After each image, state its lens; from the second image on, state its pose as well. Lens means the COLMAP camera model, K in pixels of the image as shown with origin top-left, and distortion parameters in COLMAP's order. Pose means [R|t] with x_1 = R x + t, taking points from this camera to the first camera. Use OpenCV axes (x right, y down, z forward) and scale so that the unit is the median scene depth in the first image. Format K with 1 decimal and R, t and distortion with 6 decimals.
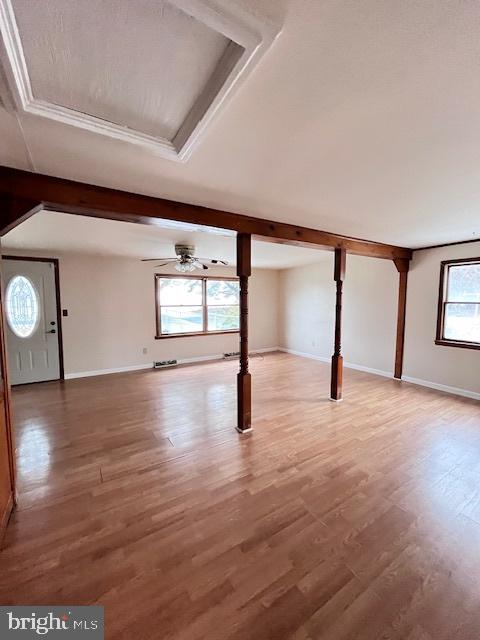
lens RADIAL K [[257.8, 0, 241.1], [0, 257.8, 316.6], [0, 0, 1]] dist [-0.001633, 0.000040]
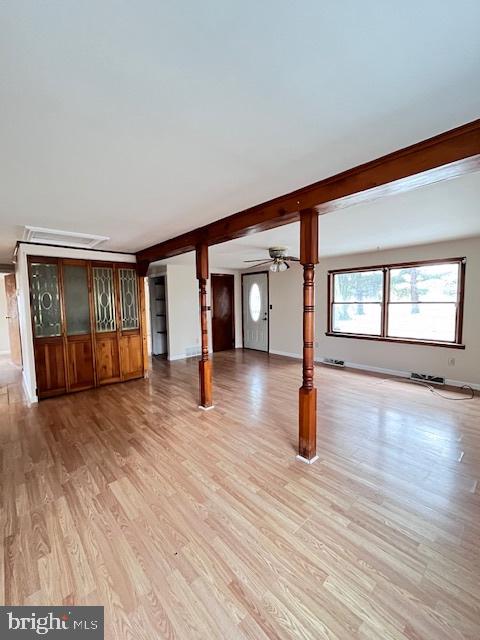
lens RADIAL K [[257.8, 0, 236.8], [0, 257.8, 321.7], [0, 0, 1]] dist [-0.001633, 0.000040]
pose [[0.185884, 0.083017, -0.979058, 1.039015], [-0.043711, 0.996137, 0.076166, -0.050185], [0.981599, 0.028638, 0.188794, 0.799043]]
